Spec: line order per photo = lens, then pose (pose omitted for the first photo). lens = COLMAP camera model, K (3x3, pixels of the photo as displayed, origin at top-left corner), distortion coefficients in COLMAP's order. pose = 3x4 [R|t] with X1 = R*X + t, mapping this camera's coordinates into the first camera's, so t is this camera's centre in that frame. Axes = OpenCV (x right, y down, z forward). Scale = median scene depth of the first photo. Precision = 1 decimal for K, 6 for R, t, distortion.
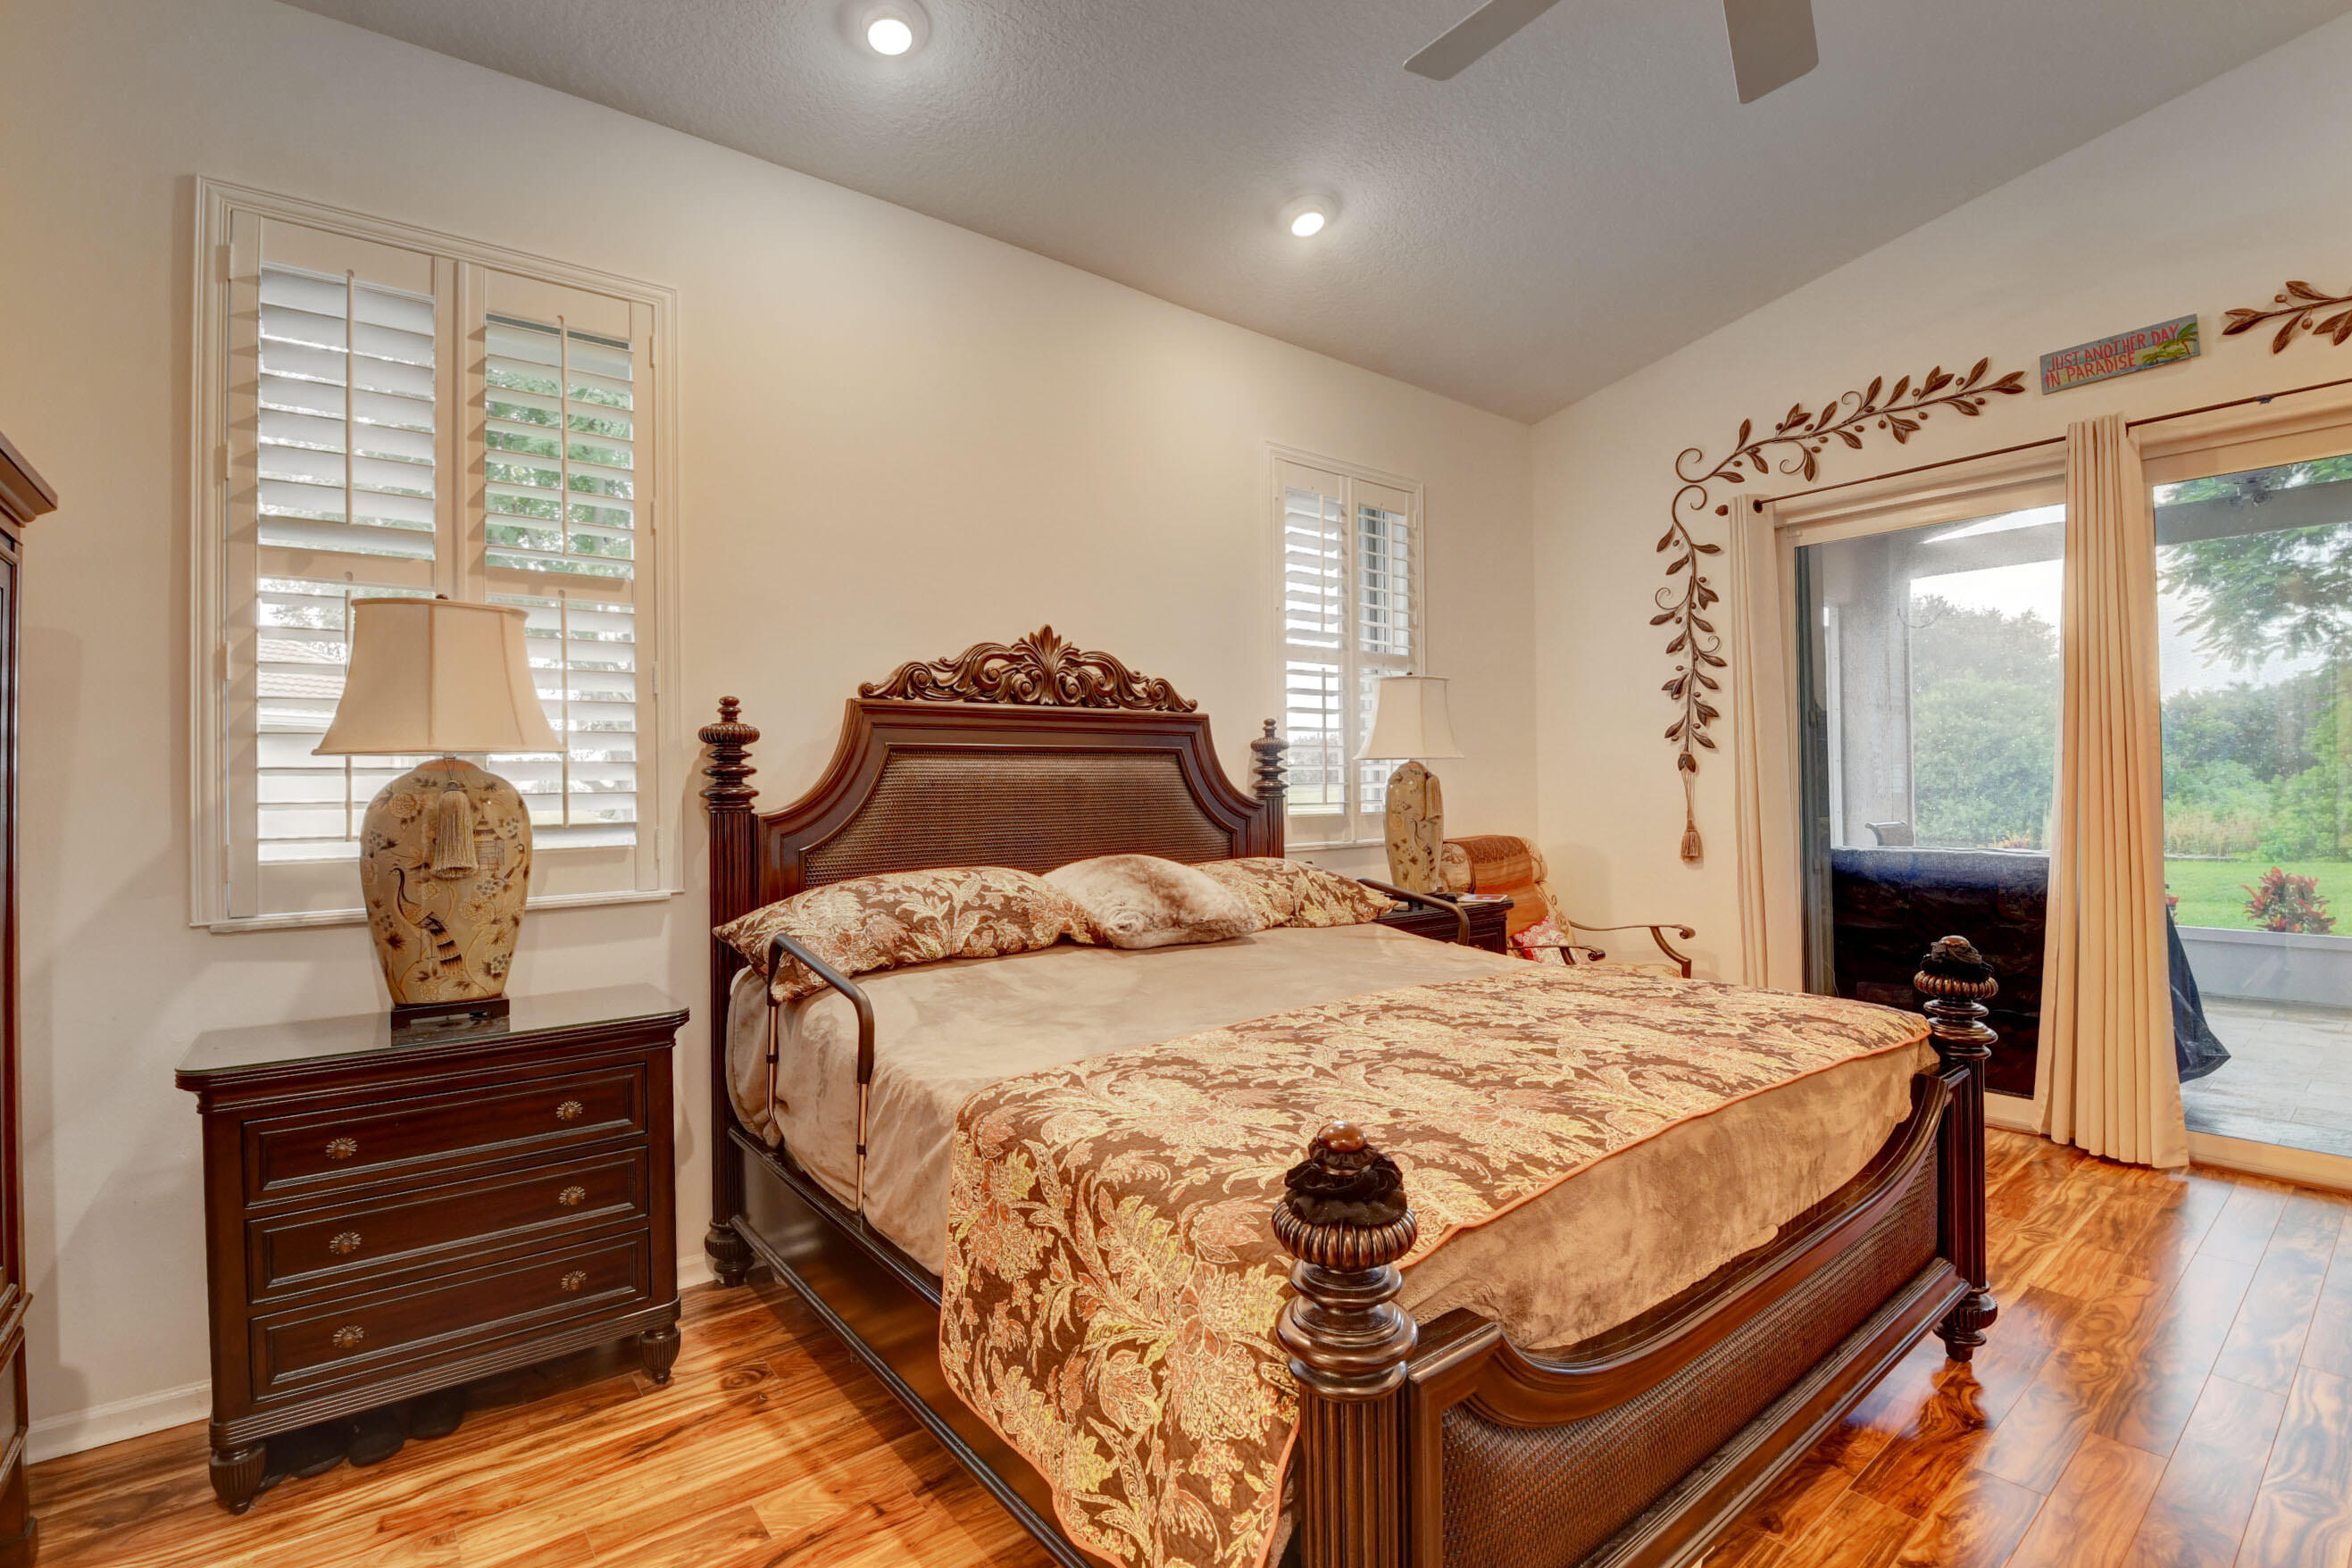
lens RADIAL K [[1053.9, 0, 1165.7], [0, 1053.9, 773.1], [0, 0, 1]] dist [0.023849, -0.034591]
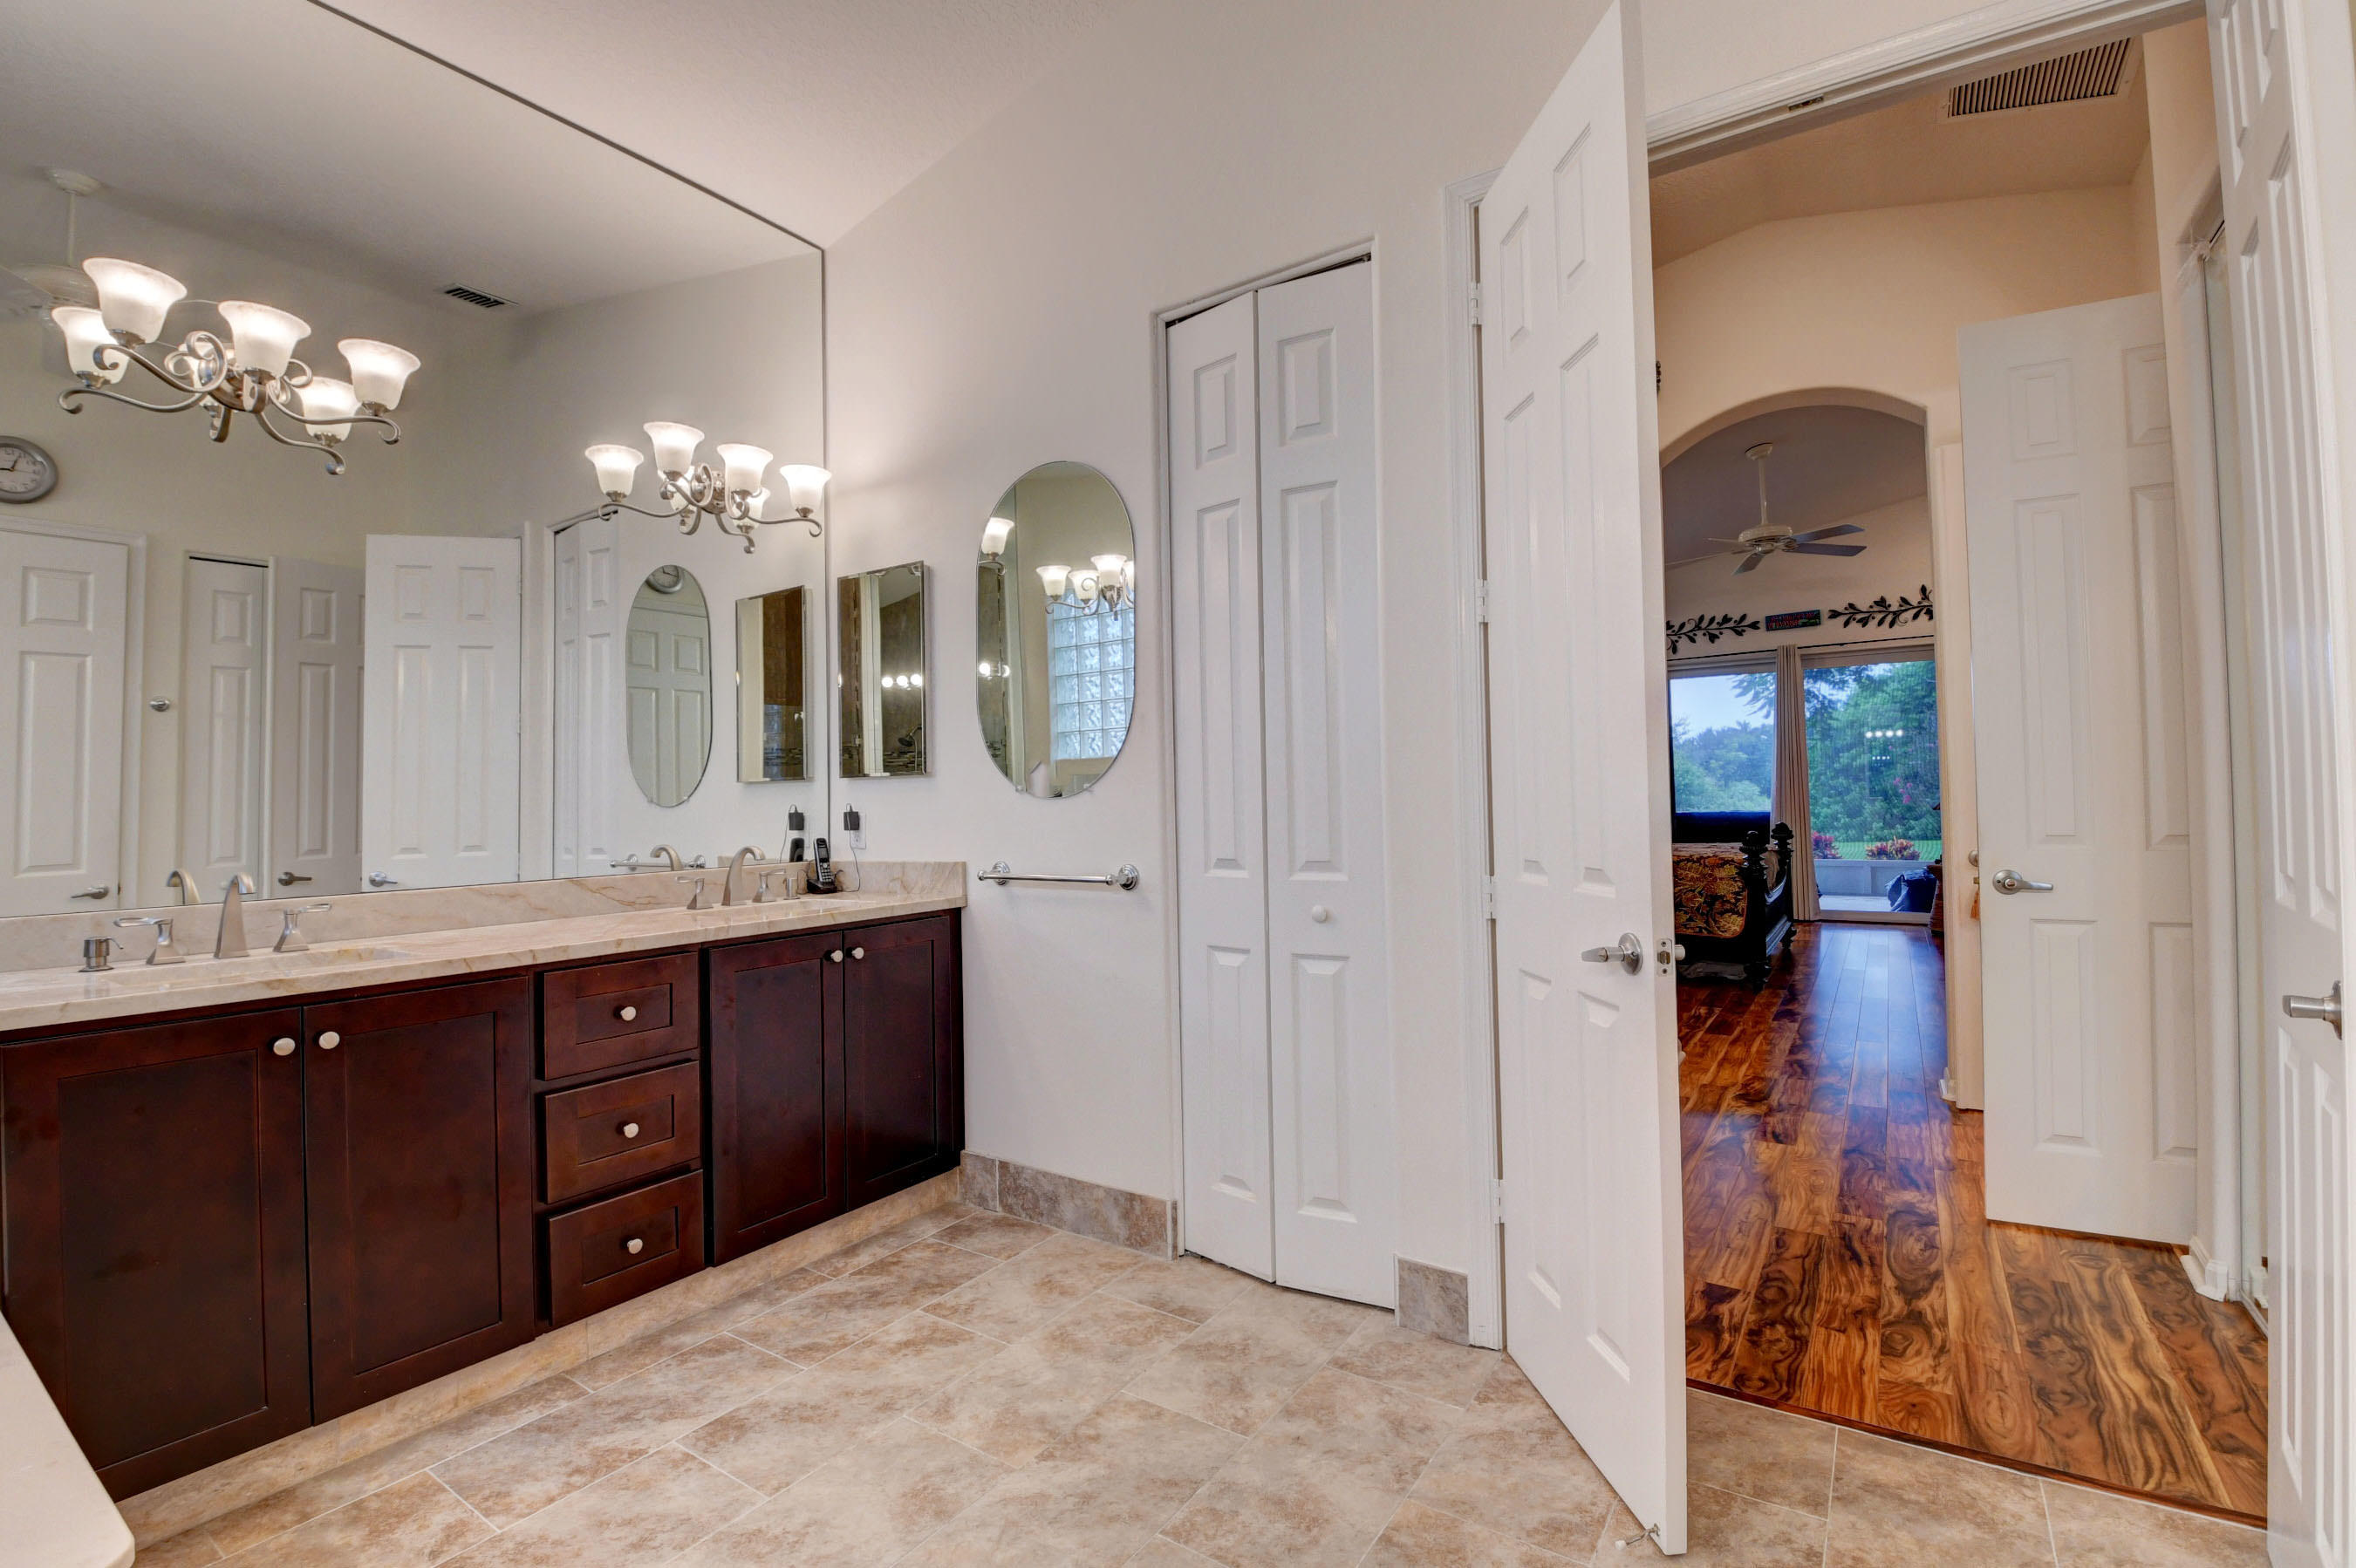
lens RADIAL K [[1062.5, 0, 1175.6], [0, 1062.5, 780.2], [0, 0, 1]] dist [-0.001868, -0.013687]
pose [[0.951679, 0.002137, 0.307086, -1.645223], [0.002831, 0.999872, -0.015729, 0.049794], [-0.307080, 0.015839, 0.951552, -1.257245]]
